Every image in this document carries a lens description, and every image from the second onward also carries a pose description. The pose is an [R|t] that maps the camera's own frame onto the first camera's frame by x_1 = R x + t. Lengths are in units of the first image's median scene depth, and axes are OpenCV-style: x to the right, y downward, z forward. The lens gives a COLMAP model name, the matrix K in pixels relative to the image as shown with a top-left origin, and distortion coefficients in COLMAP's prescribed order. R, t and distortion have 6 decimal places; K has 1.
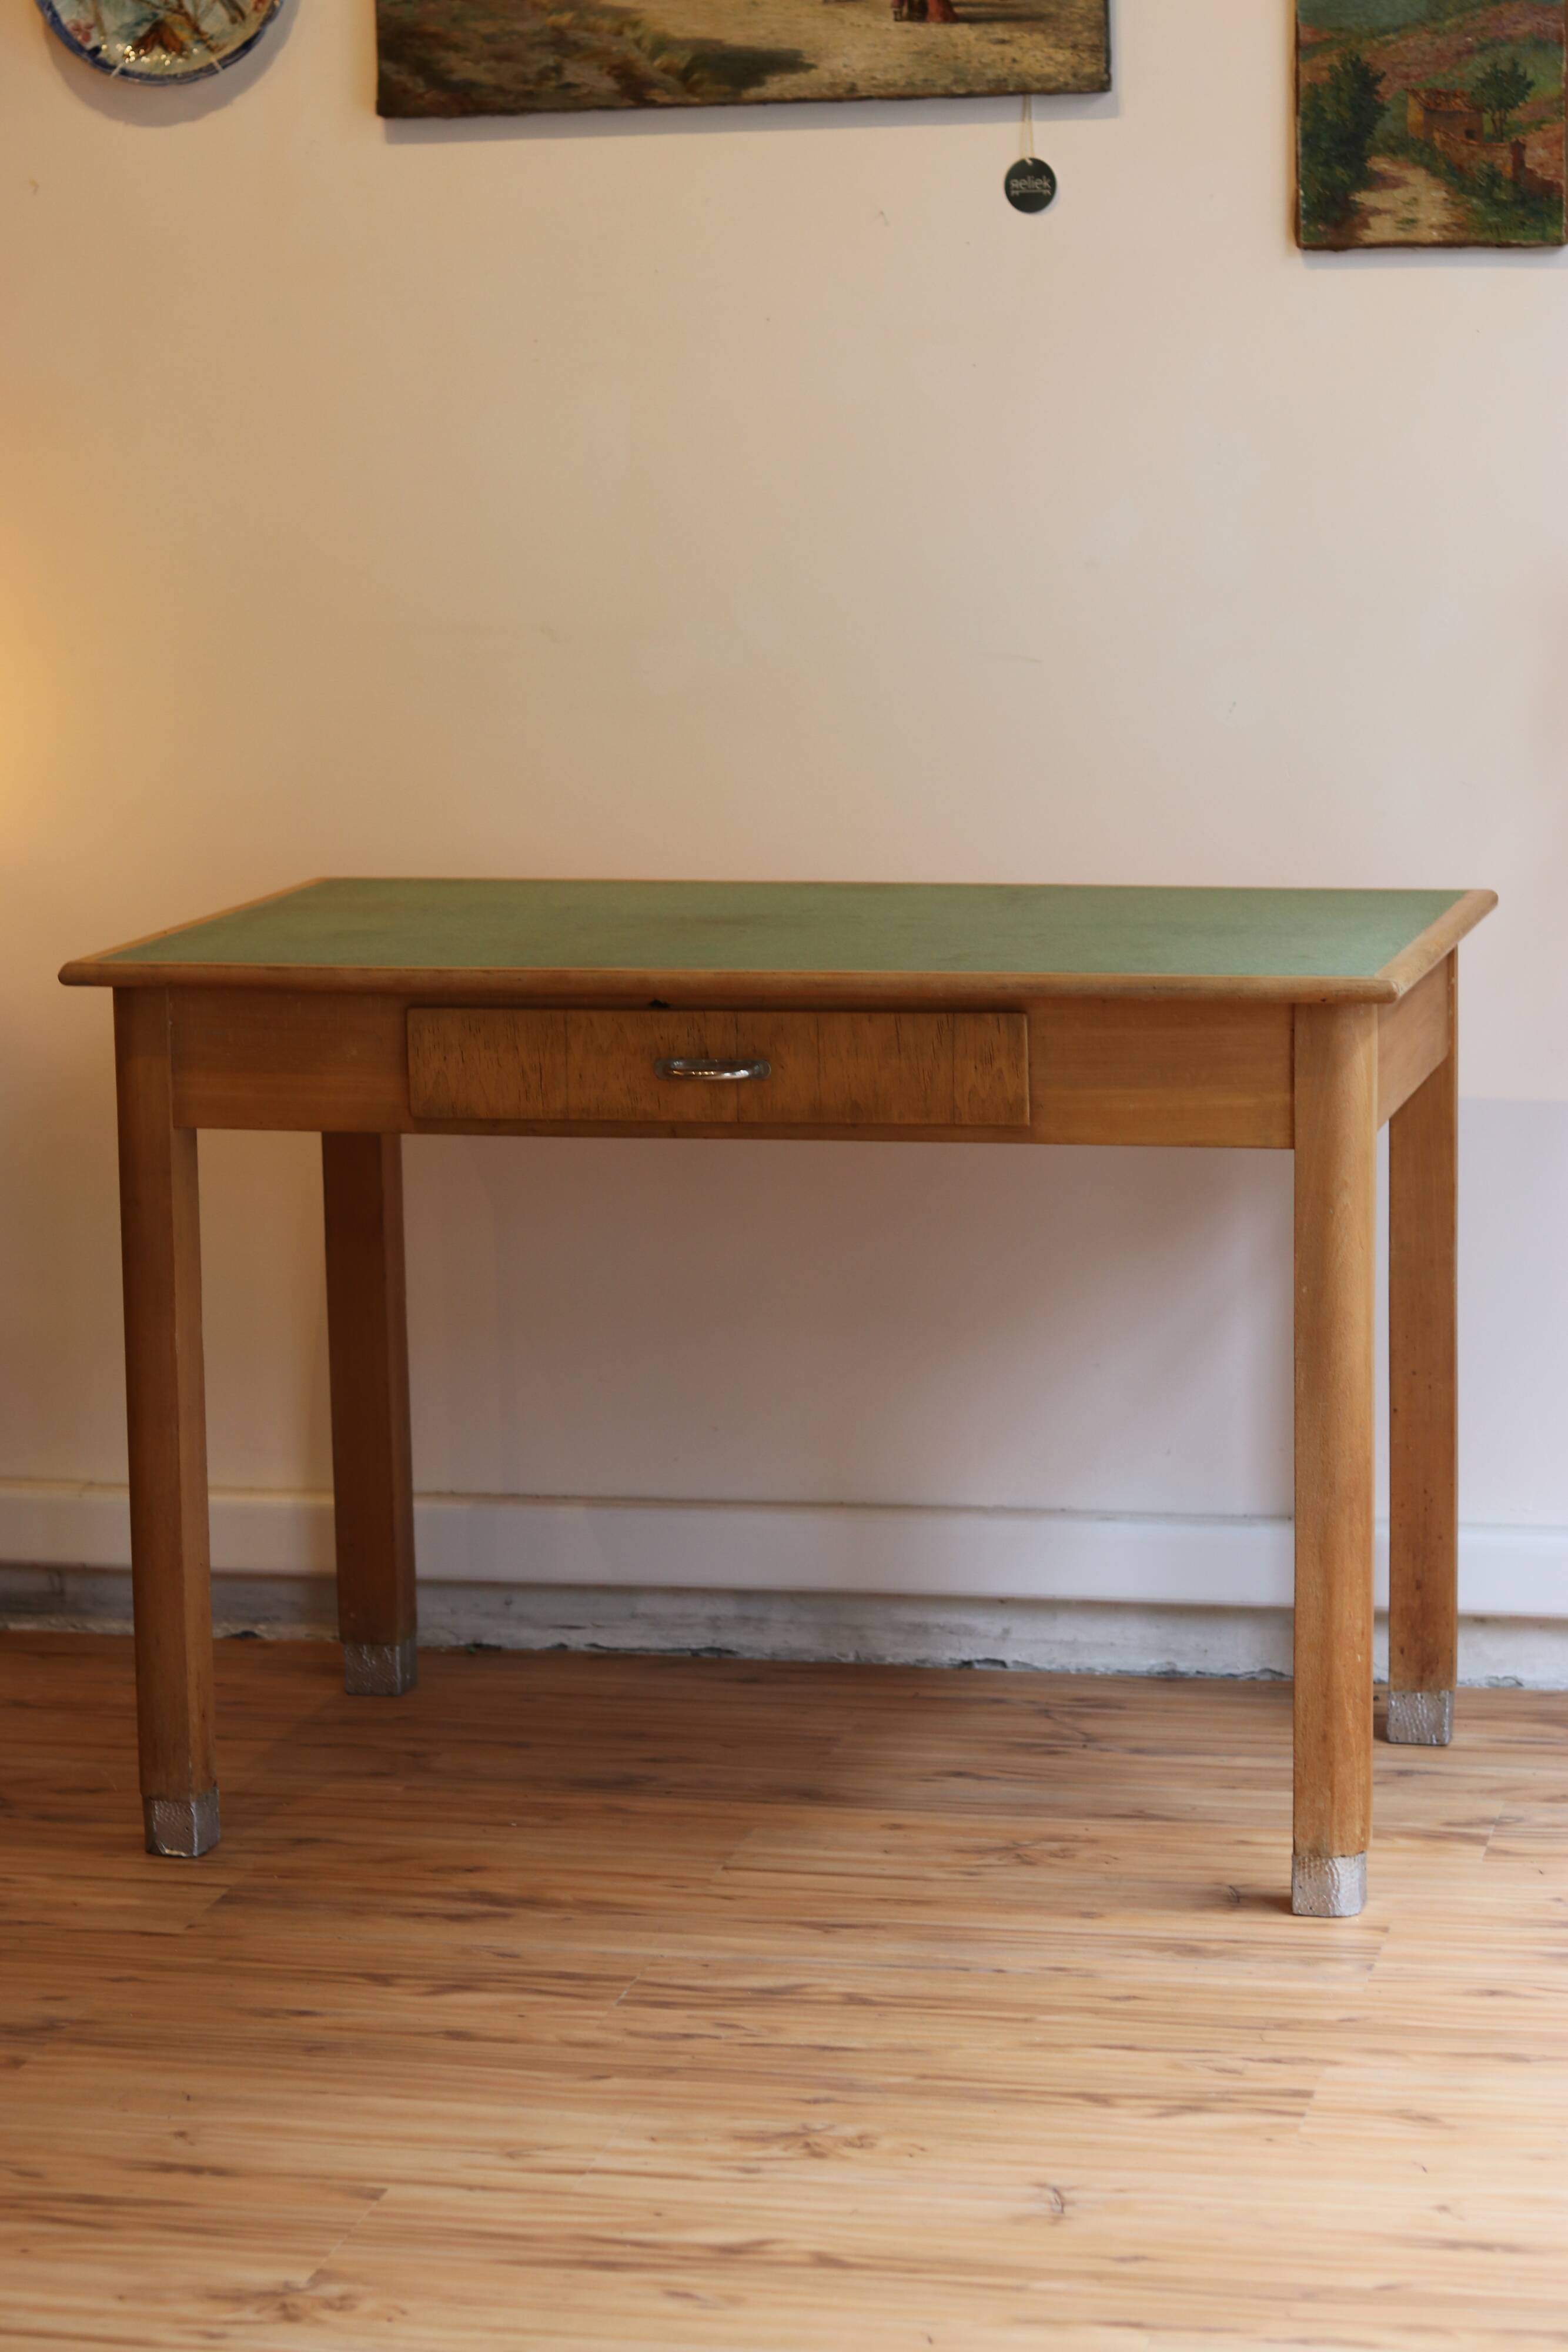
lens RADIAL K [[5549.2, 0, 734.9], [0, 5549.2, 1213.1], [0, 0, 1]] dist [-0.086135, 0.000000]
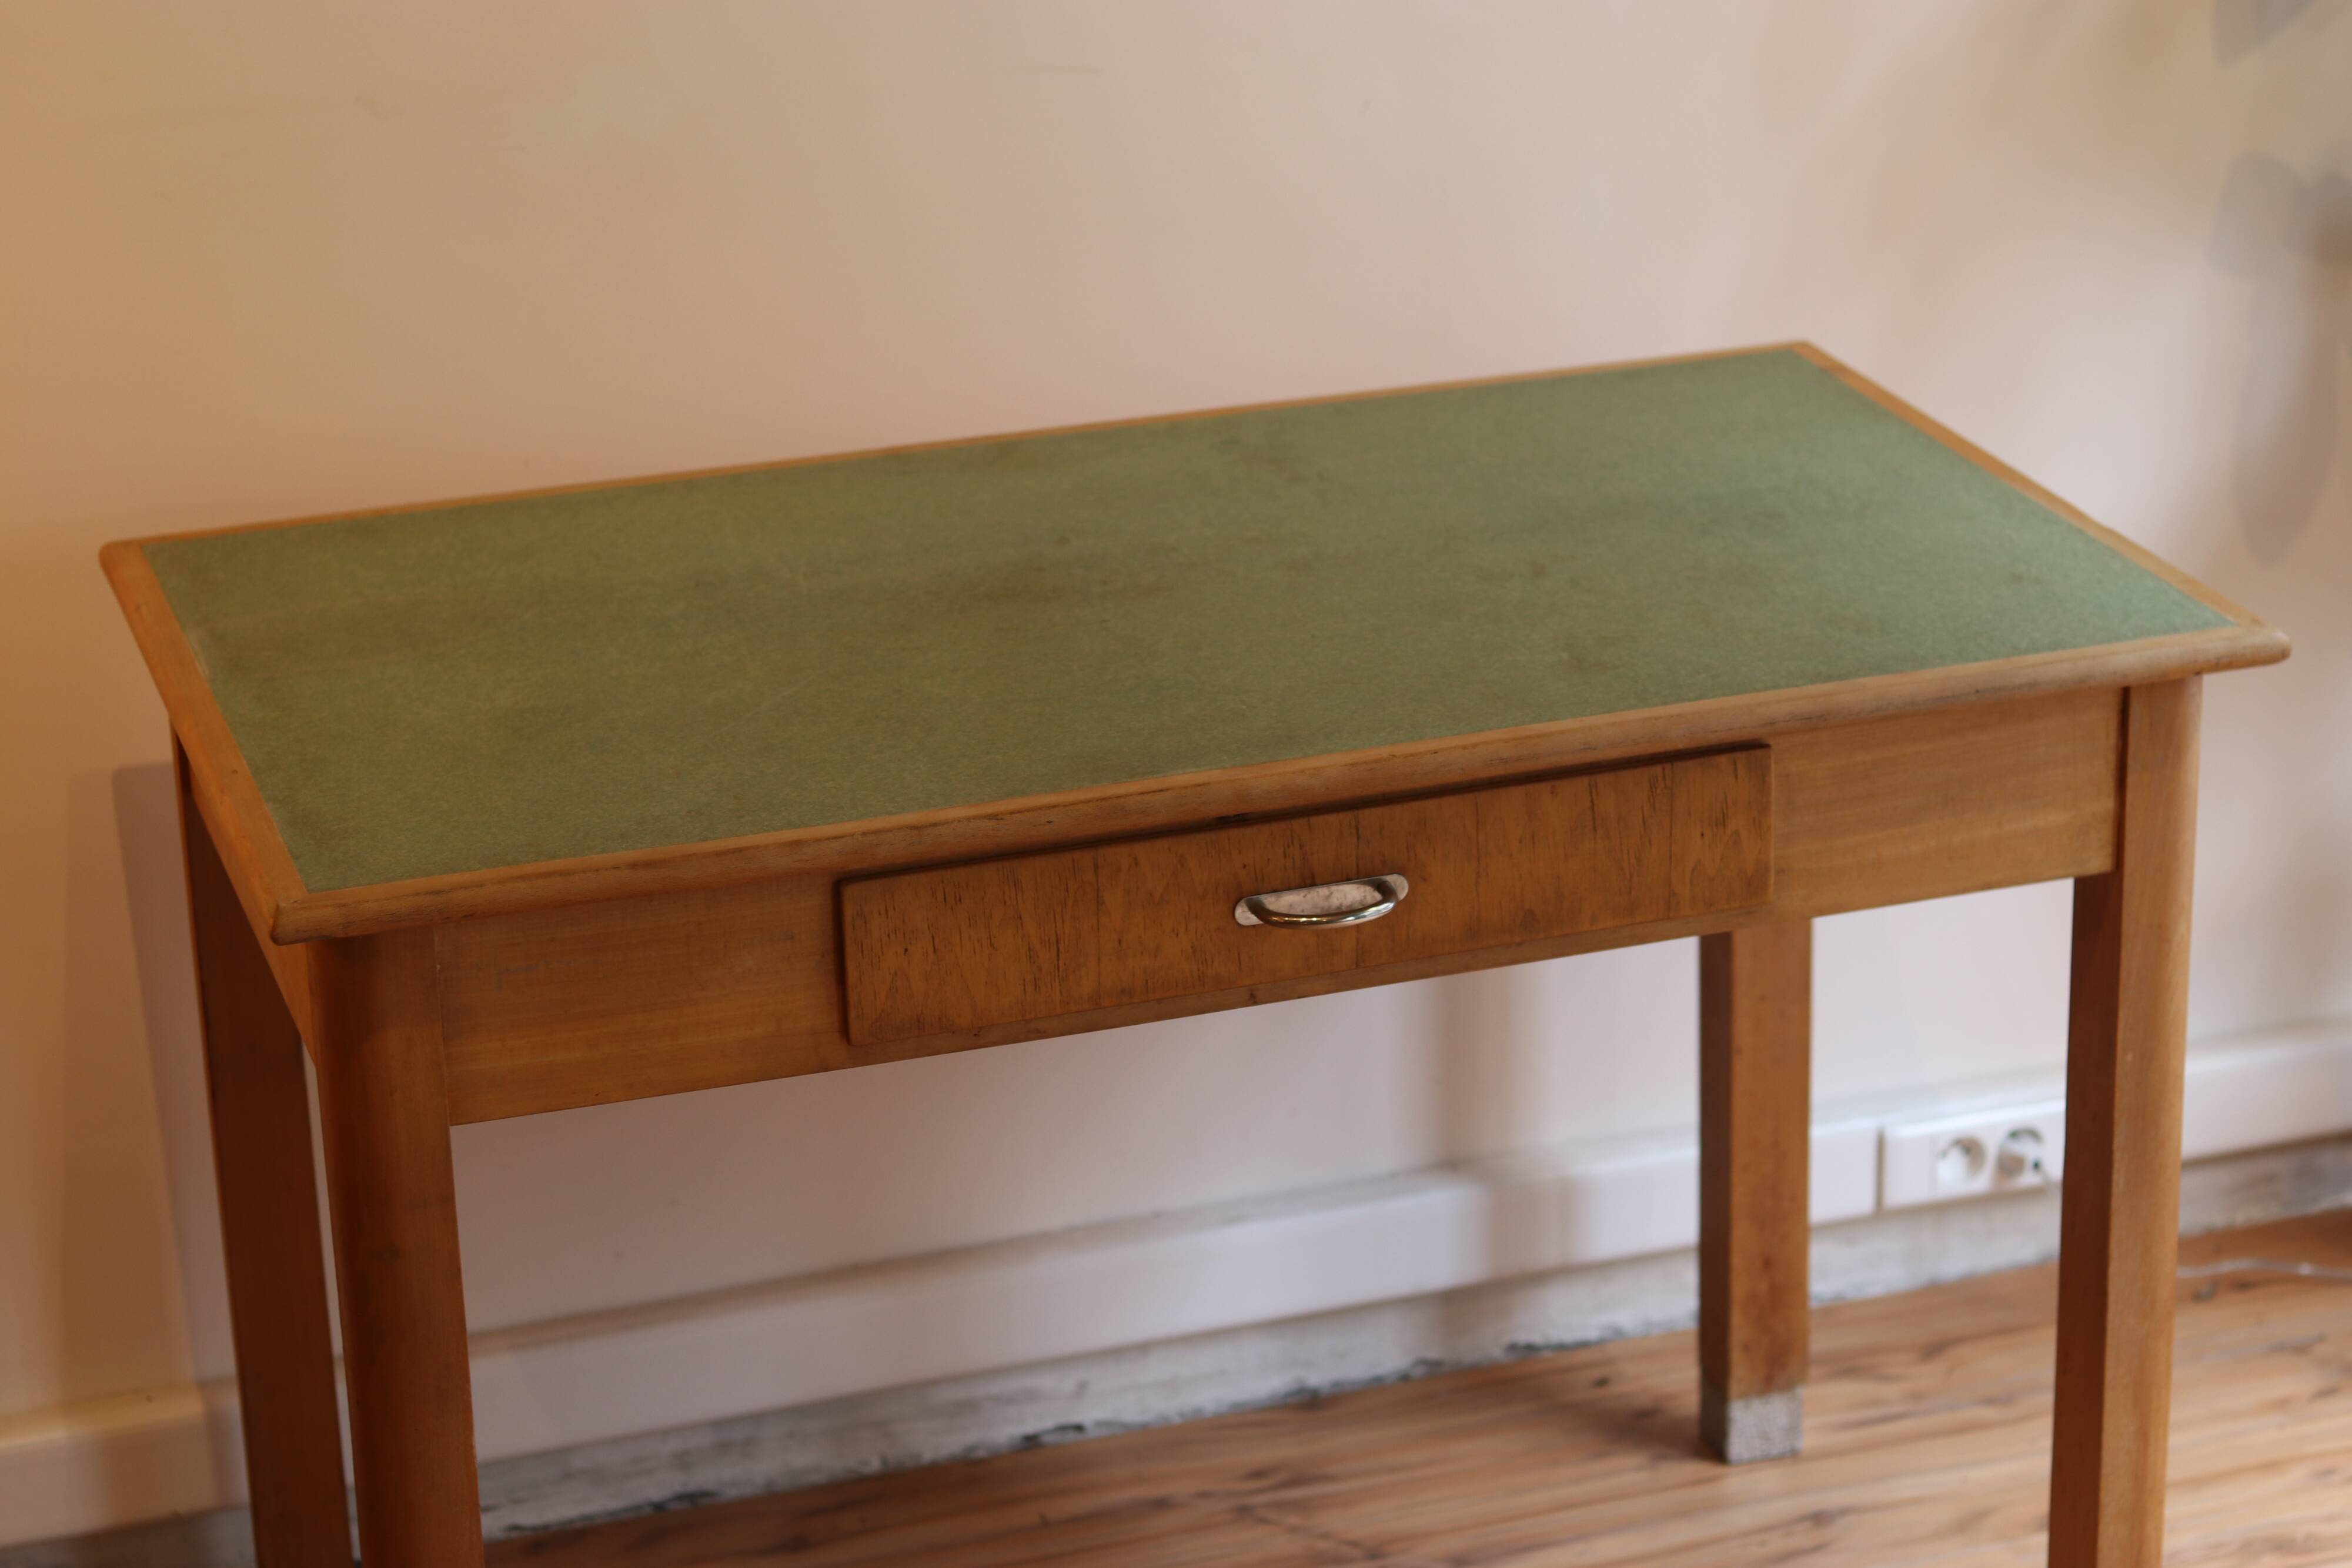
lens RADIAL K [[5549.2, 0, 1167.6], [0, 5549.2, 776.2], [0, 0, 1]] dist [-0.086135, 0.000000]
pose [[0.844640, -0.189533, 0.500659, -0.323636], [0.103010, 0.975293, 0.195430, -0.159766], [-0.525330, -0.113495, 0.843296, 0.434670]]
